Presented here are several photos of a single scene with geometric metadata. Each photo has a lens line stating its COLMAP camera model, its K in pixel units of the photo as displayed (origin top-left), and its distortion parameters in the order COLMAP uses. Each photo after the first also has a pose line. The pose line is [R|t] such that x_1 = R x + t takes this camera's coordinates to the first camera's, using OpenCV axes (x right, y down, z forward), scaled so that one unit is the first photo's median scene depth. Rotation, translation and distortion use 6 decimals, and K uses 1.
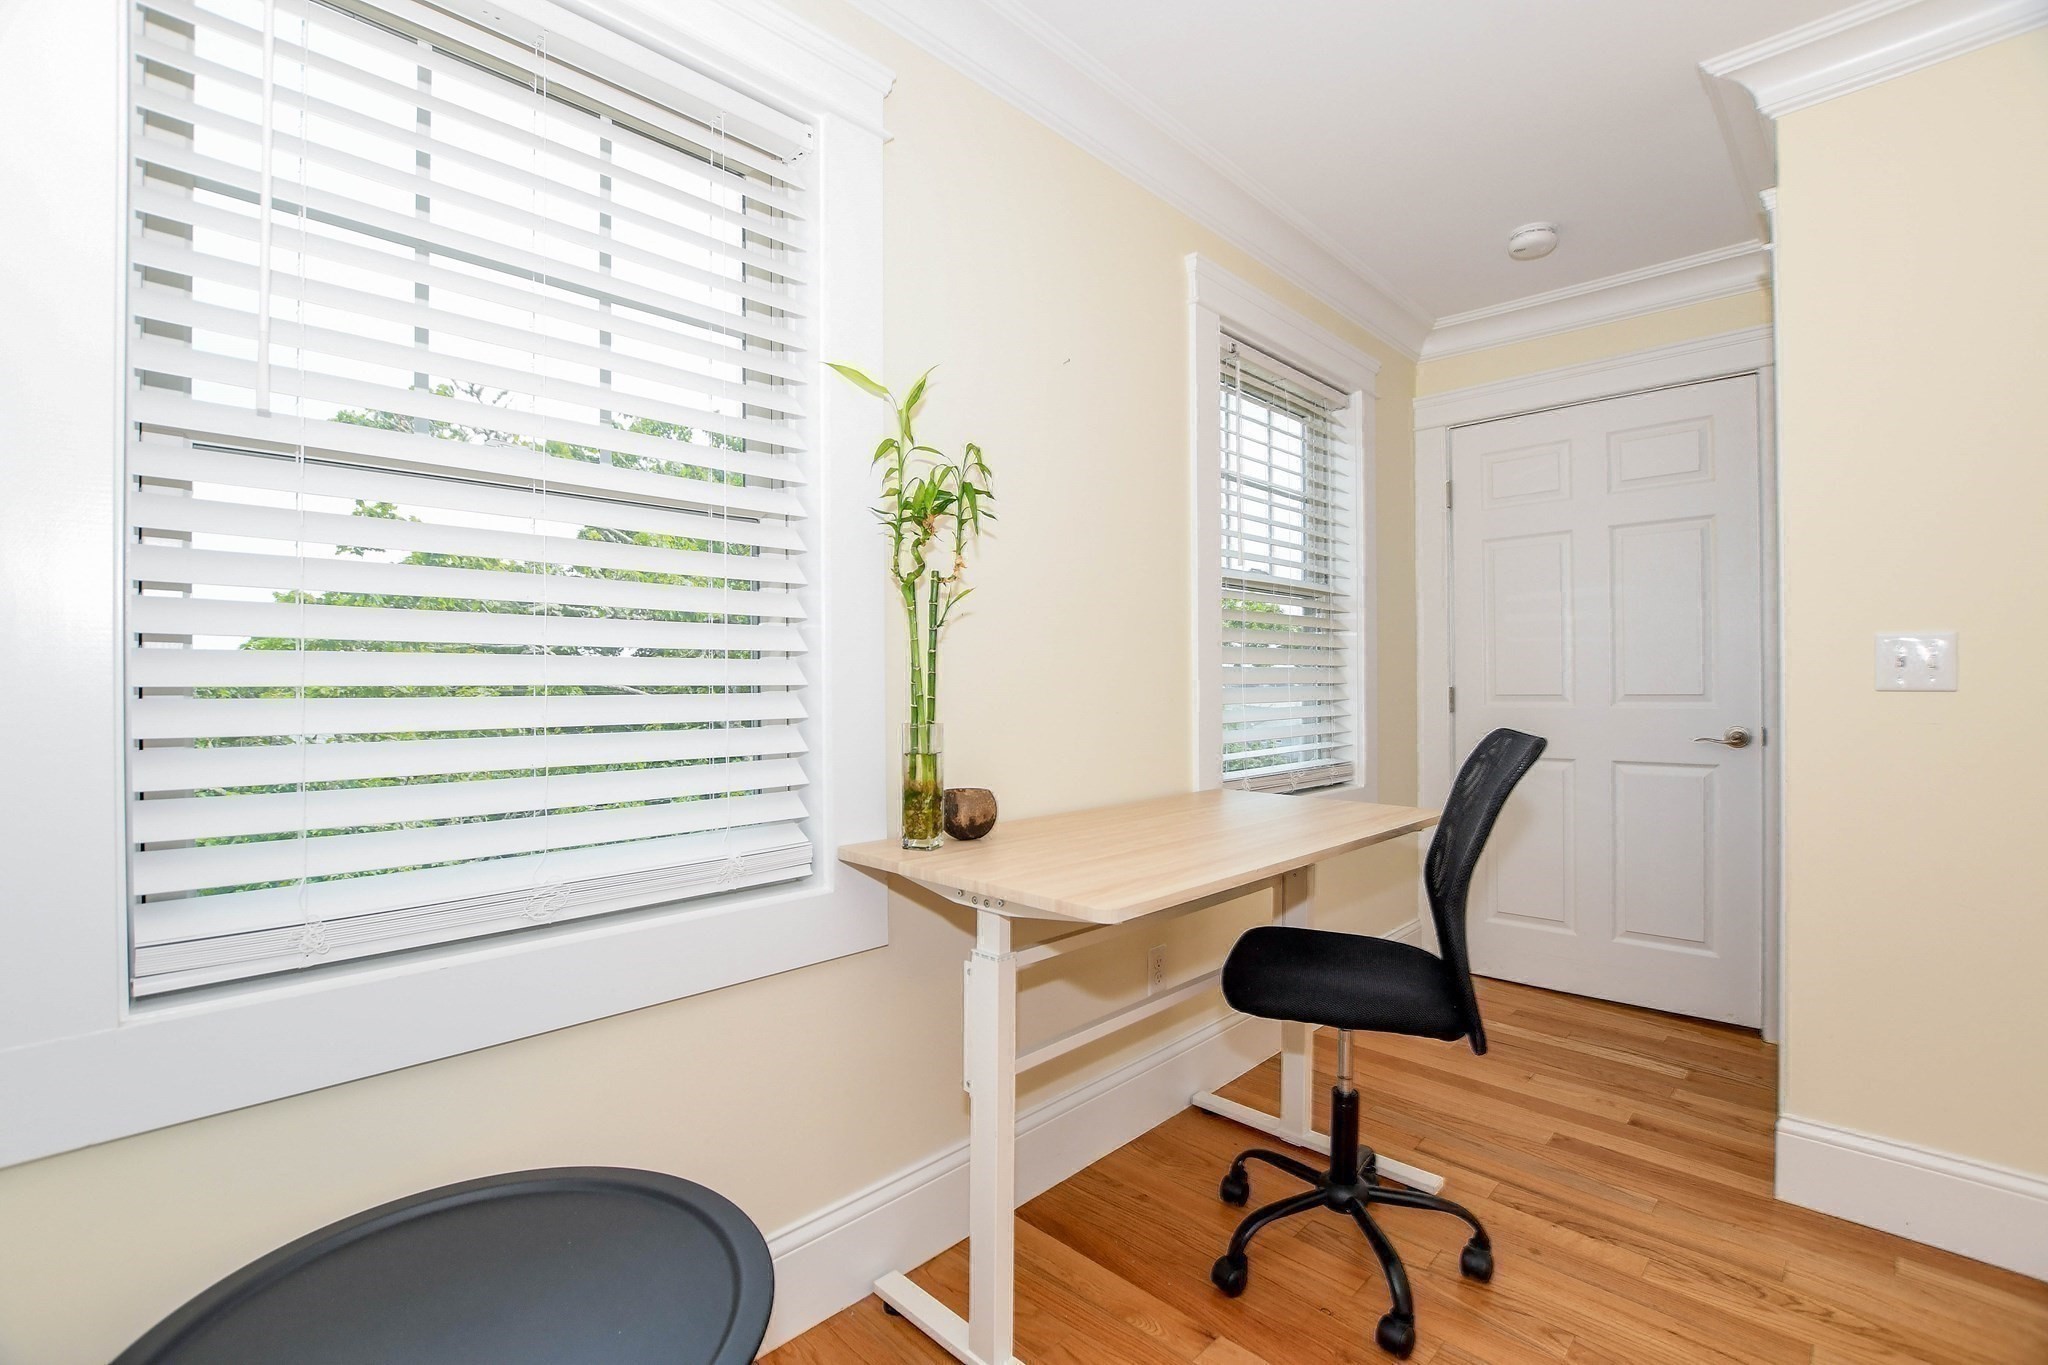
lens RADIAL K [[903.1, 0, 1011.2], [0, 903.1, 684.1], [0, 0, 1]] dist [-0.027798, 0.002055]
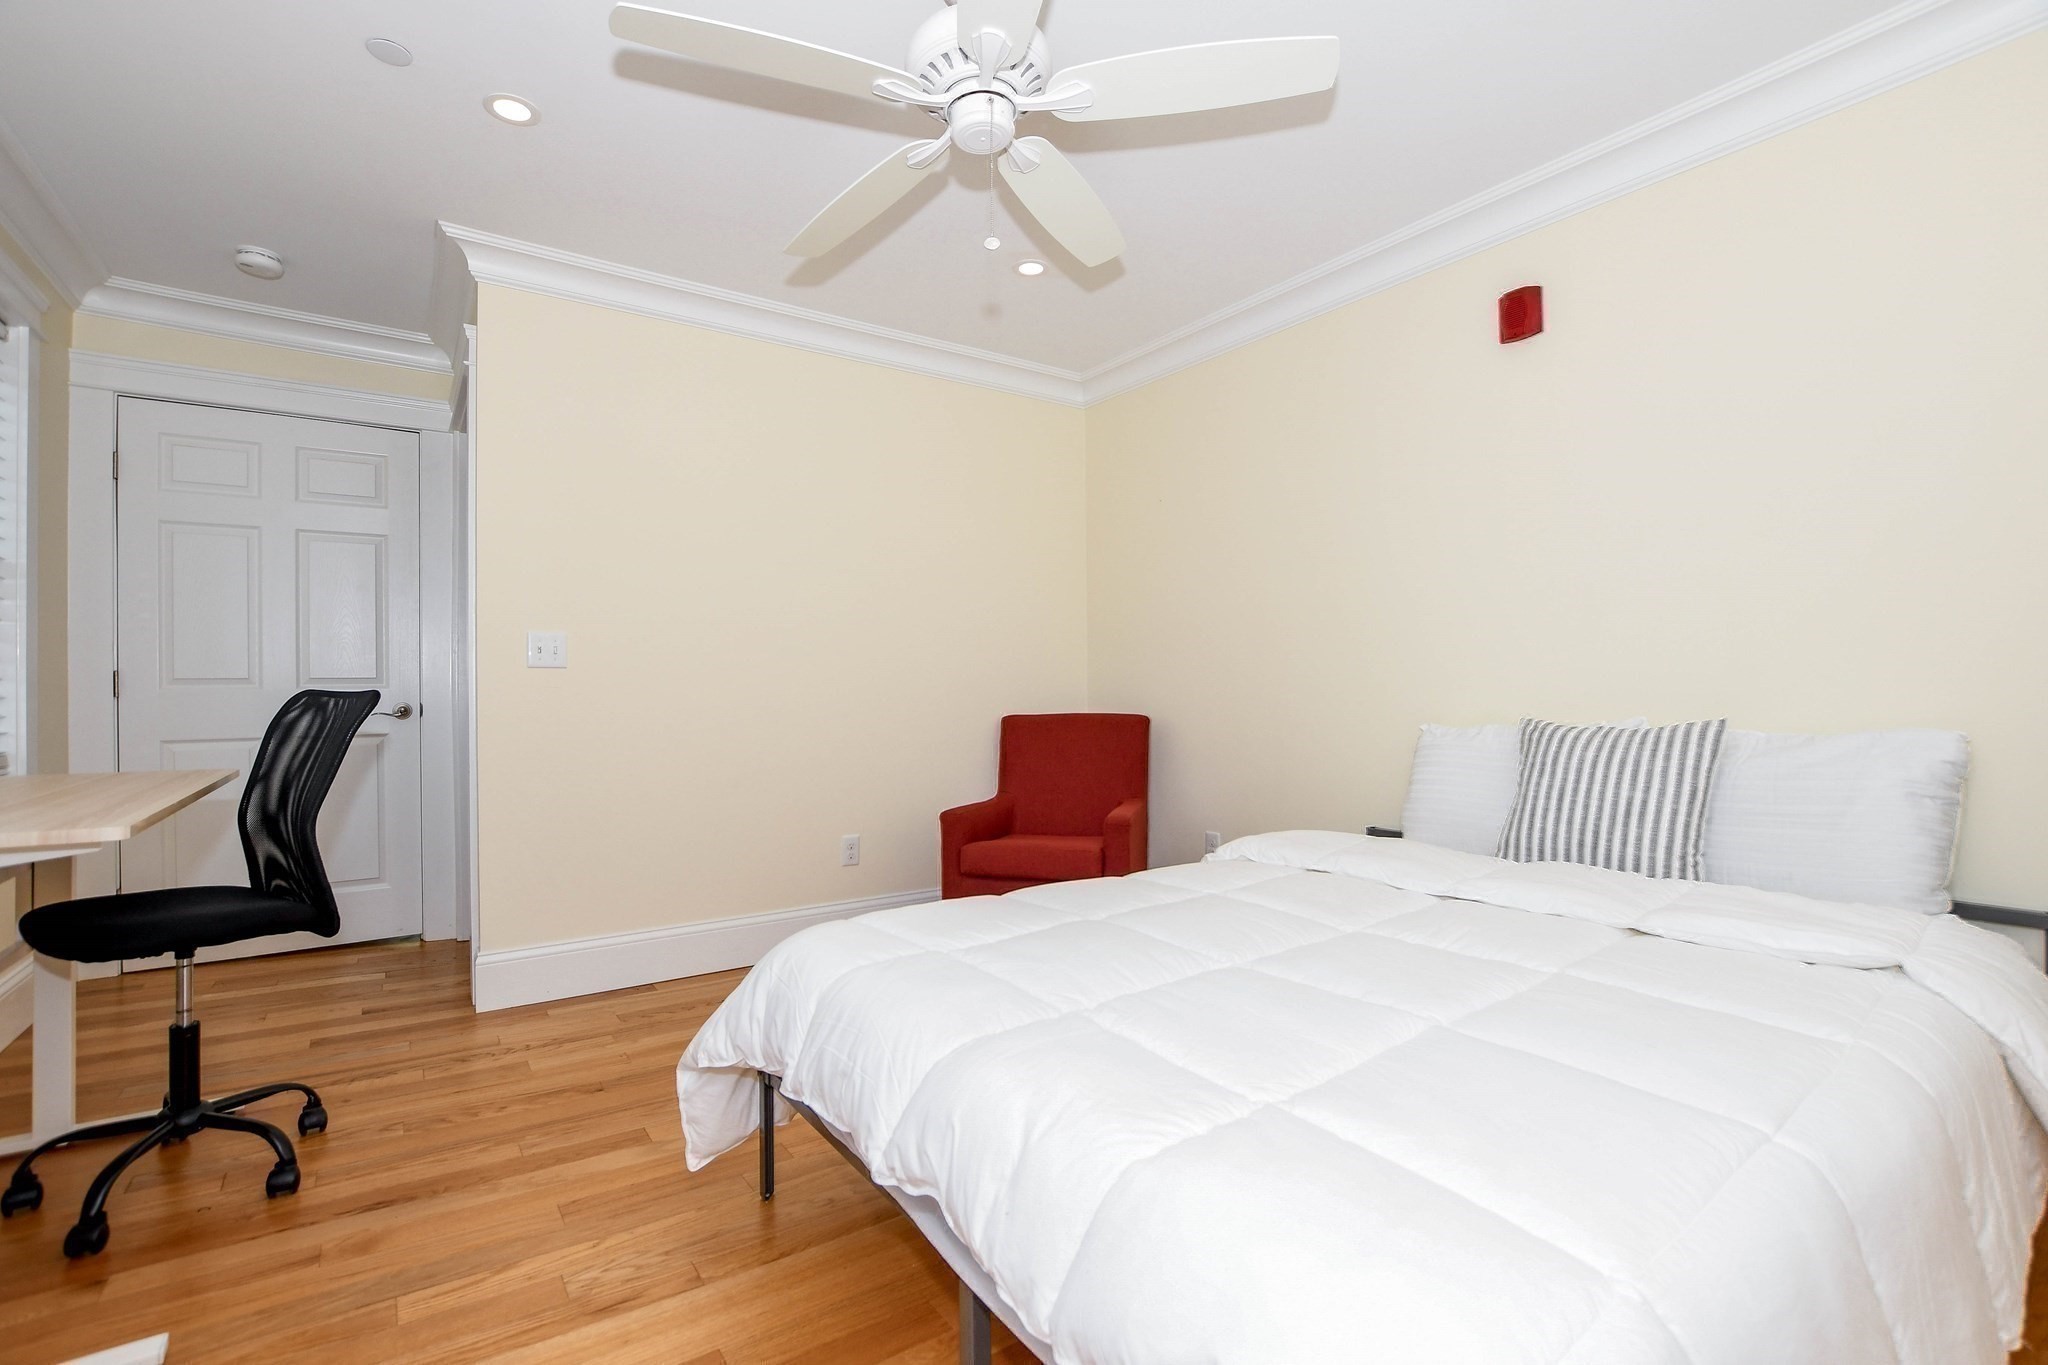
lens RADIAL K [[903.1, 0, 1024.1], [0, 903.1, 688.3], [0, 0, 1]] dist [-0.027798, 0.002055]
pose [[0.174751, -0.001499, 0.984612, -0.431538], [0.006332, 0.999980, 0.000398, 0.048227], [-0.984592, 0.006165, 0.174757, -0.163133]]
